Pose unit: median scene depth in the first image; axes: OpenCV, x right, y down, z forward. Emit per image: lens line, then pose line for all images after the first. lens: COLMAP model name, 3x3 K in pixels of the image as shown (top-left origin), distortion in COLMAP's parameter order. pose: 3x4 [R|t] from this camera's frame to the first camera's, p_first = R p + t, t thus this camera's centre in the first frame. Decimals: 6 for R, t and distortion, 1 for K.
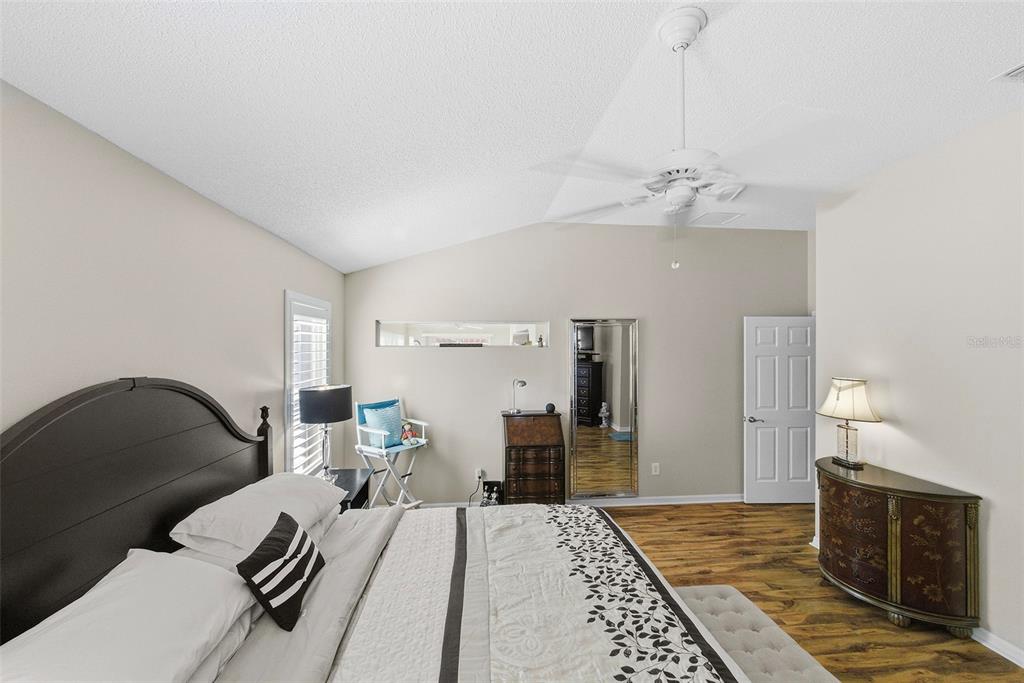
lens RADIAL K [[441.7, 0, 509.5], [0, 441.7, 343.9], [0, 0, 1]] dist [-0.007607, 0.001822]
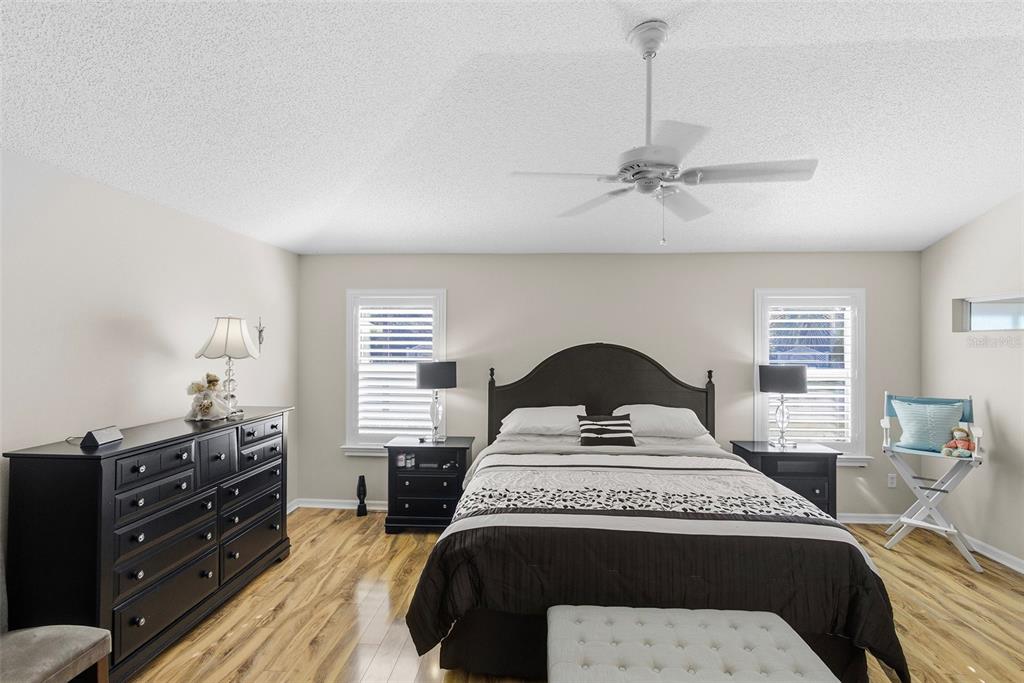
lens RADIAL K [[441.7, 0, 509.1], [0, 441.7, 342.2], [0, 0, 1]] dist [-0.007607, 0.001822]
pose [[-0.165127, -0.006881, -0.986248, 0.697142], [-0.001760, 0.999976, -0.006682, 0.036236], [0.986271, 0.000633, -0.165135, 0.371033]]
